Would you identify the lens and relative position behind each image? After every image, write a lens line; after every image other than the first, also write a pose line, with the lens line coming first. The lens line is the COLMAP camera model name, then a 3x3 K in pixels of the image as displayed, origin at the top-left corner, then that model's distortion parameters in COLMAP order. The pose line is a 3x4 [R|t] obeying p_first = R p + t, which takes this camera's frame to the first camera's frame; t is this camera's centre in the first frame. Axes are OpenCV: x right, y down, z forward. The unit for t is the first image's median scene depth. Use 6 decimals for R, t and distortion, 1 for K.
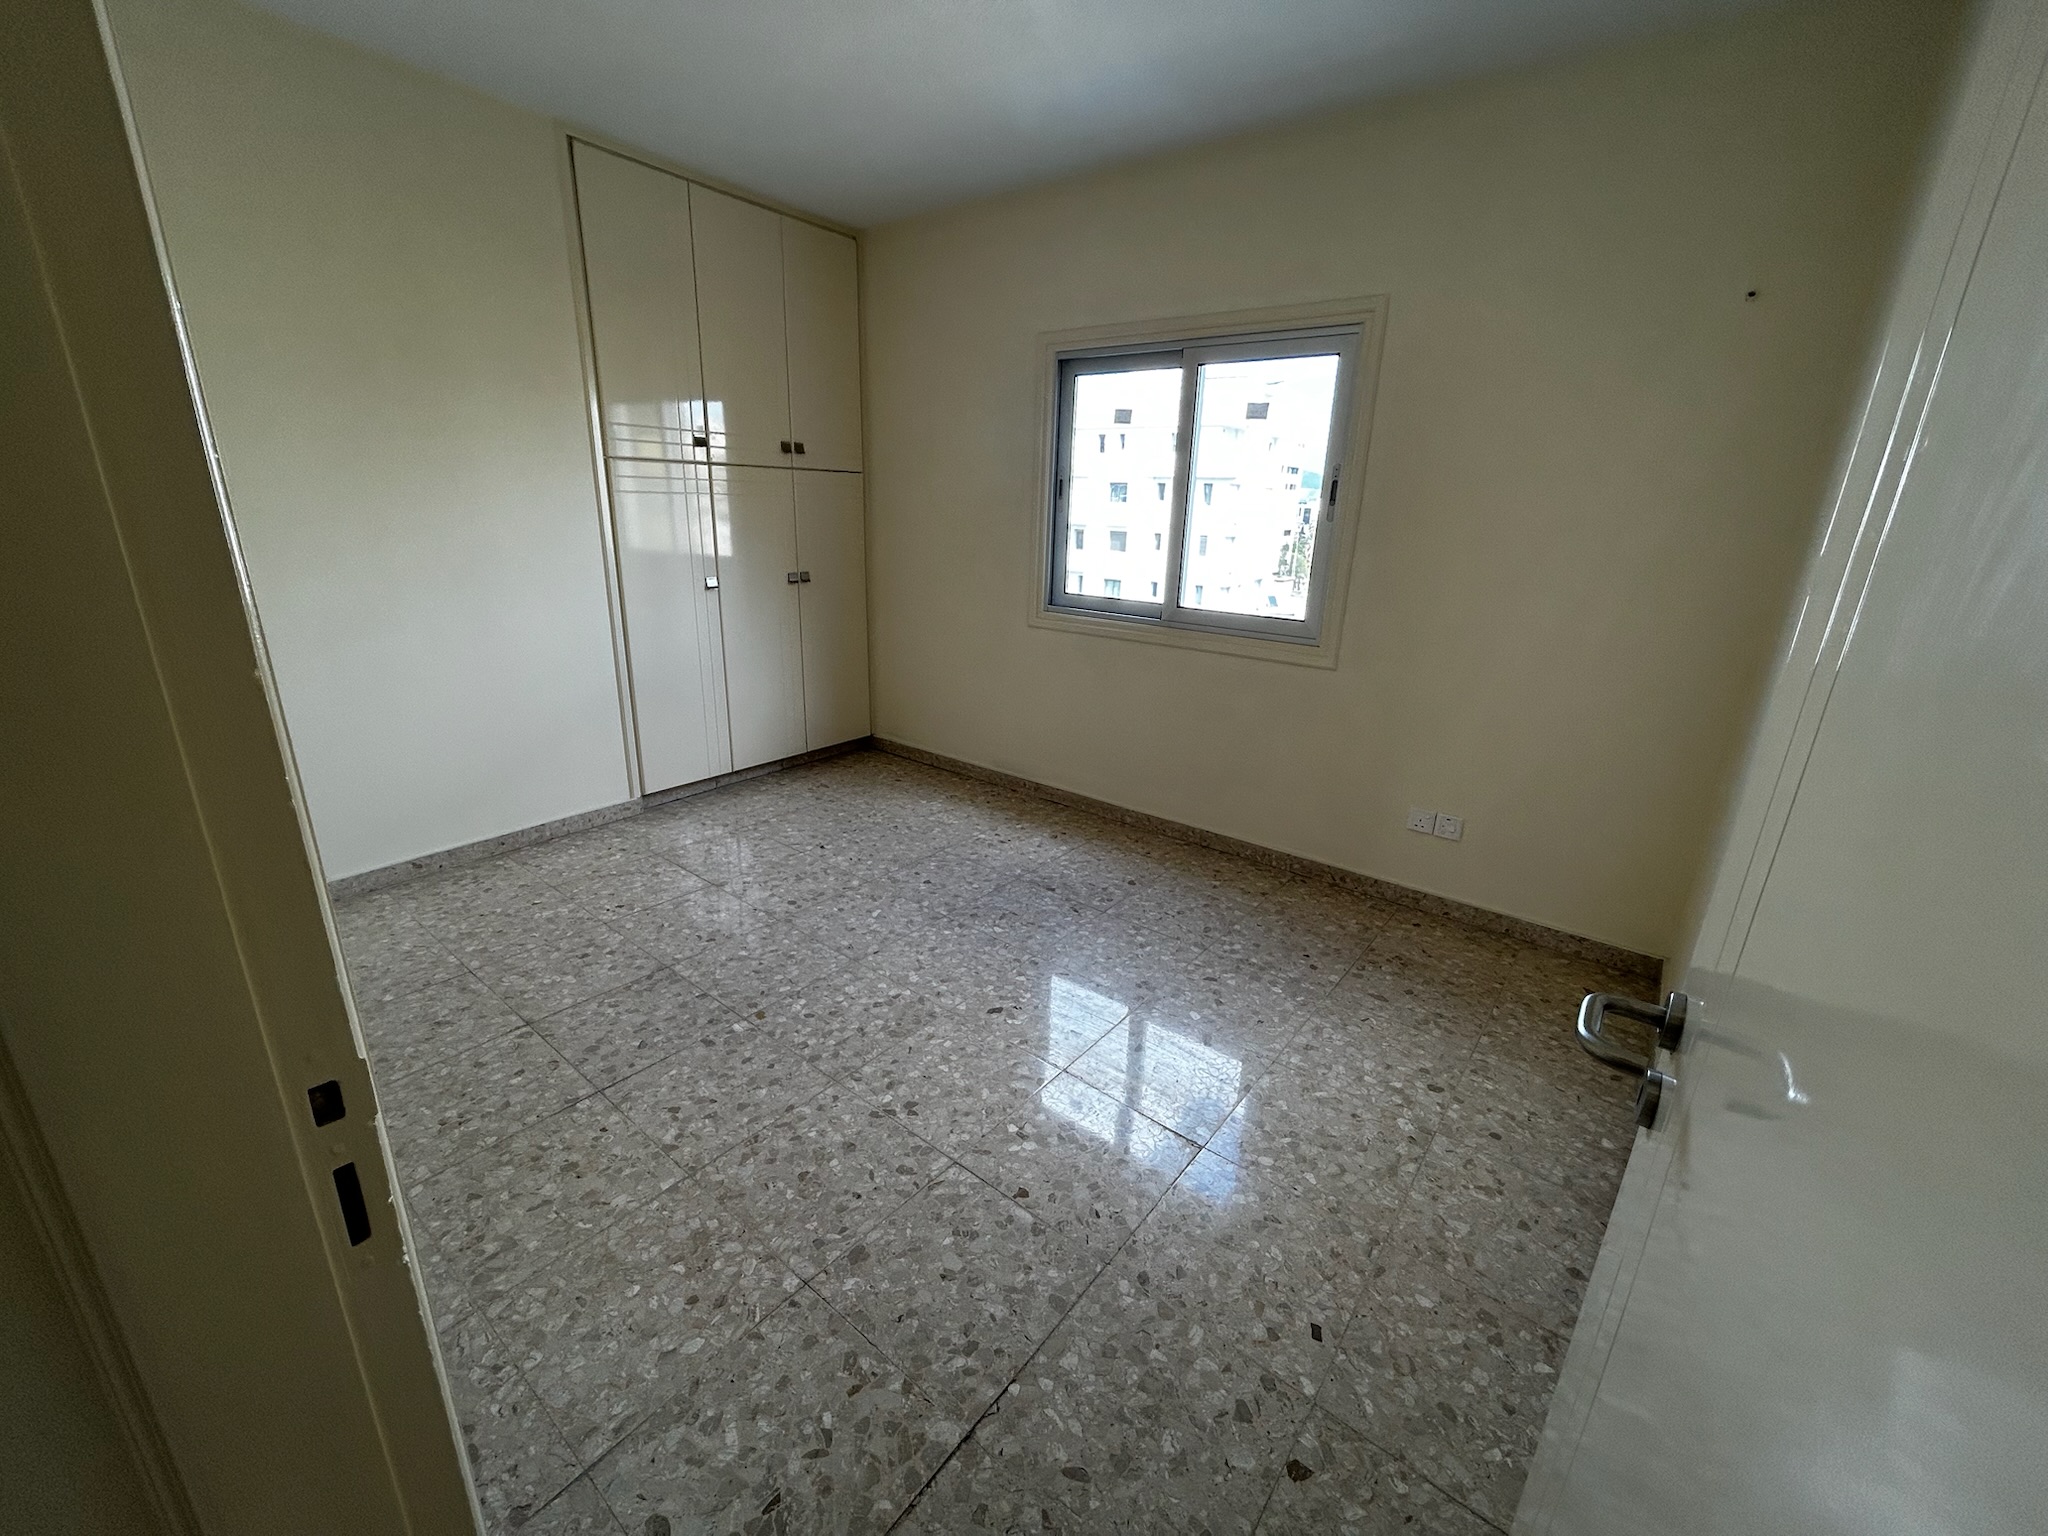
lens RADIAL K [[874.5, 0, 1024.0], [0, 874.5, 768.0], [0, 0, 1]] dist [0.001687, 0.000141]
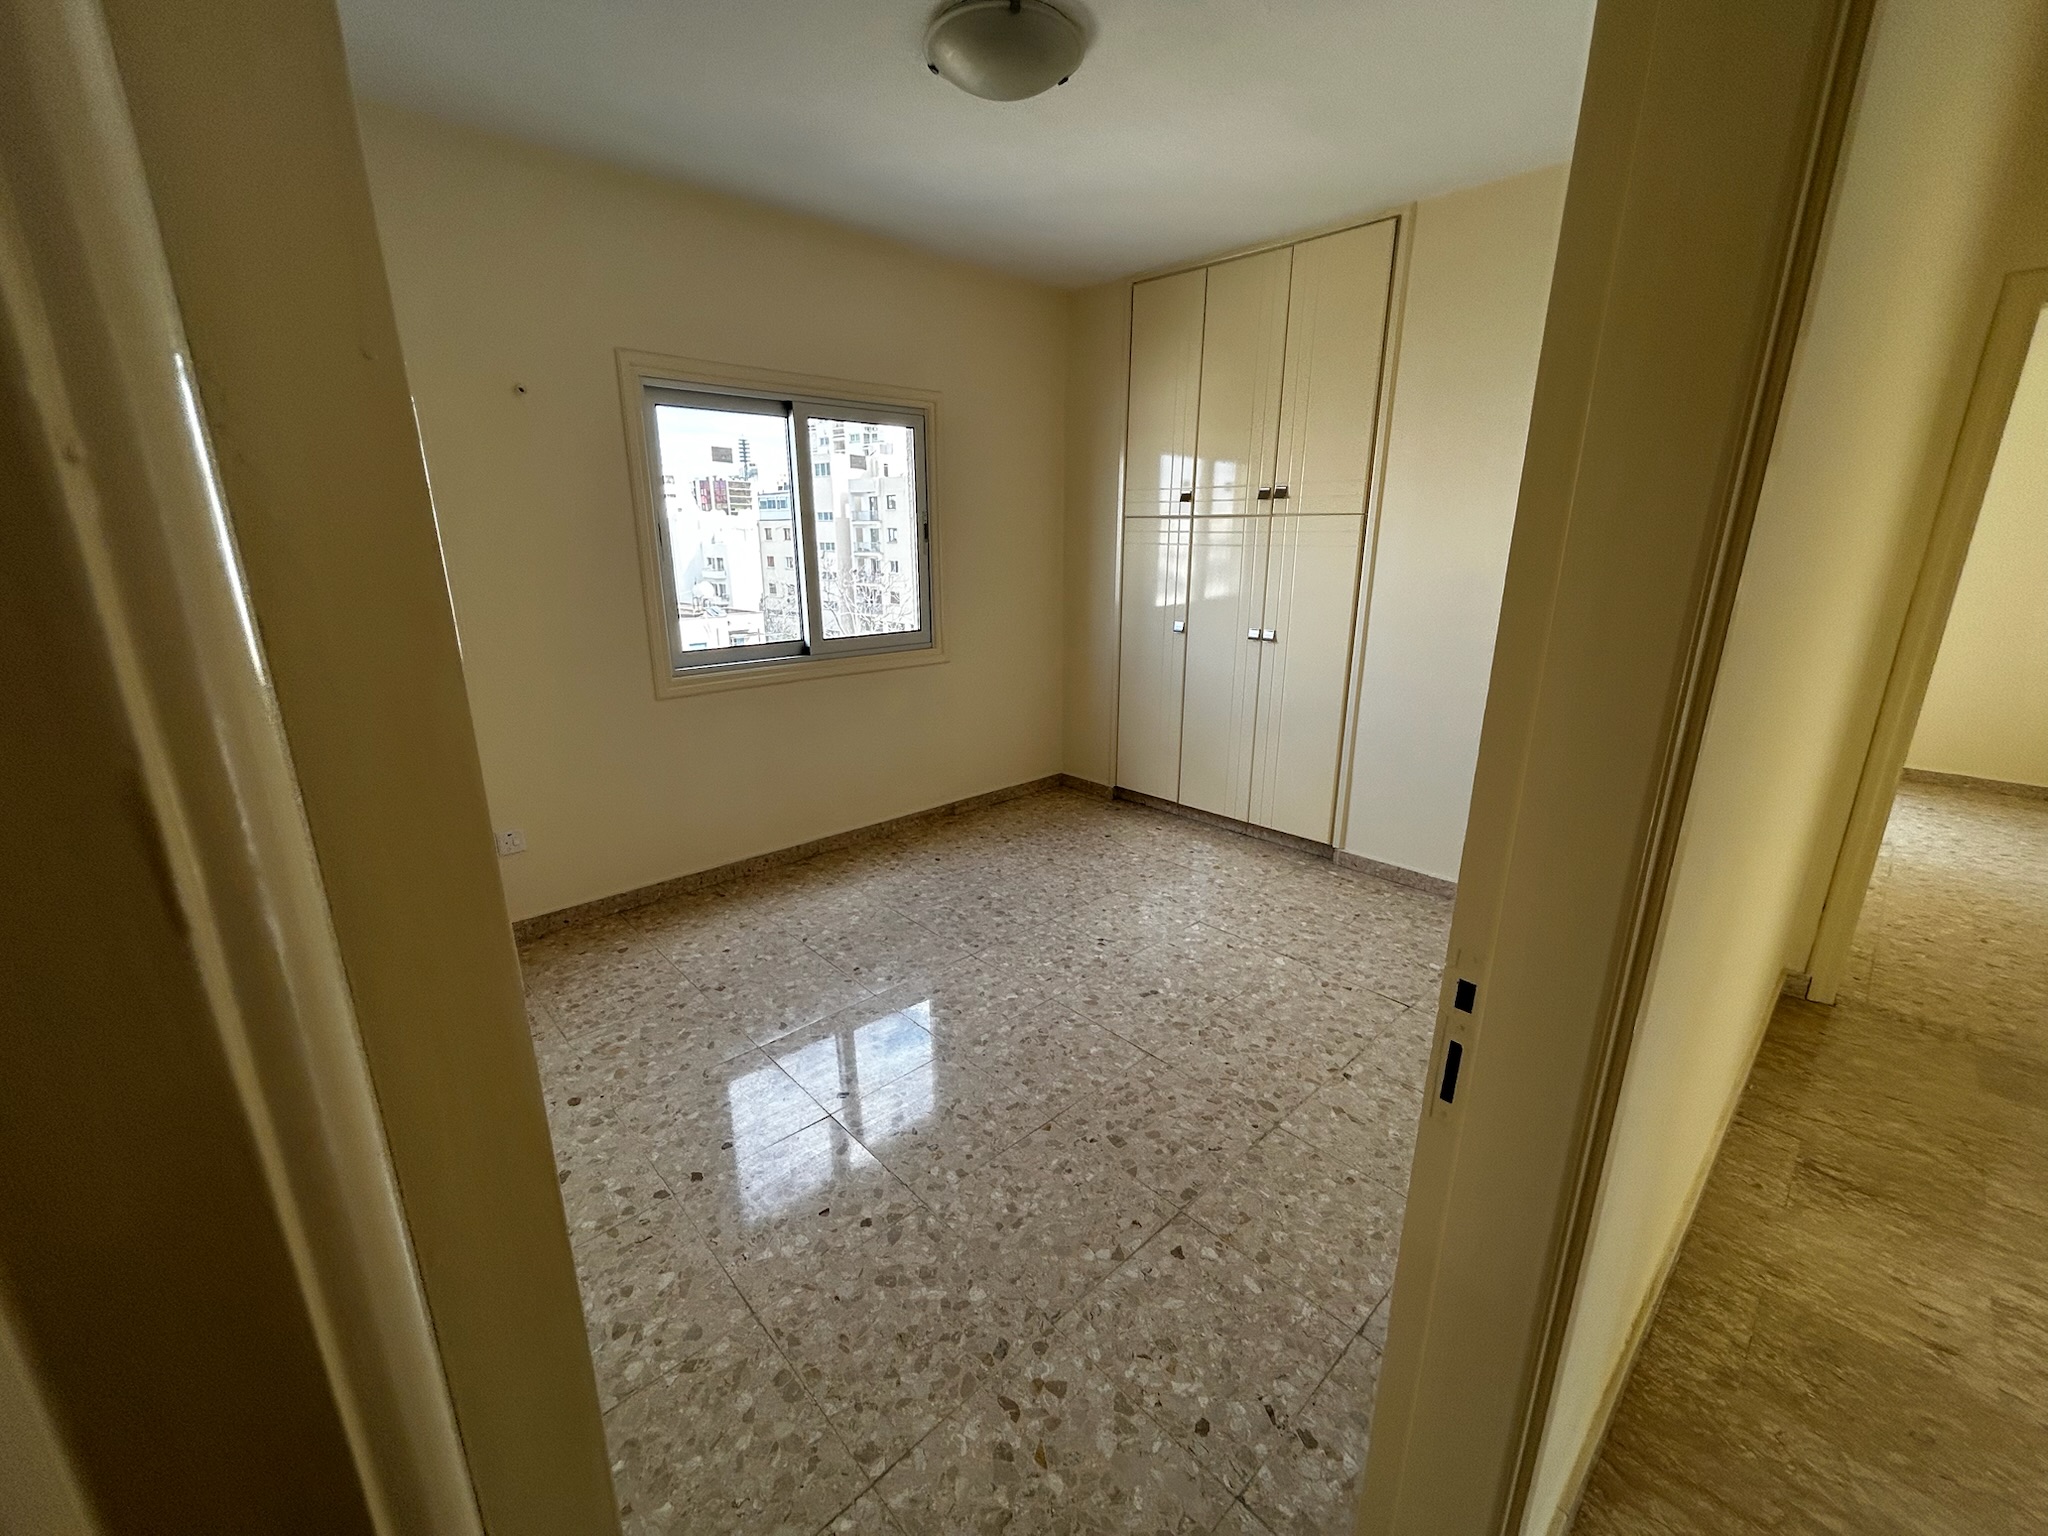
lens RADIAL K [[832.5, 0, 1024.0], [0, 832.5, 768.0], [0, 0, 1]] dist [0.000438, 0.000348]
pose [[0.177305, -0.311047, 0.933709, -0.879817], [0.325856, 0.913781, 0.242531, -0.227737], [-0.928644, 0.261253, 0.263375, 0.596930]]
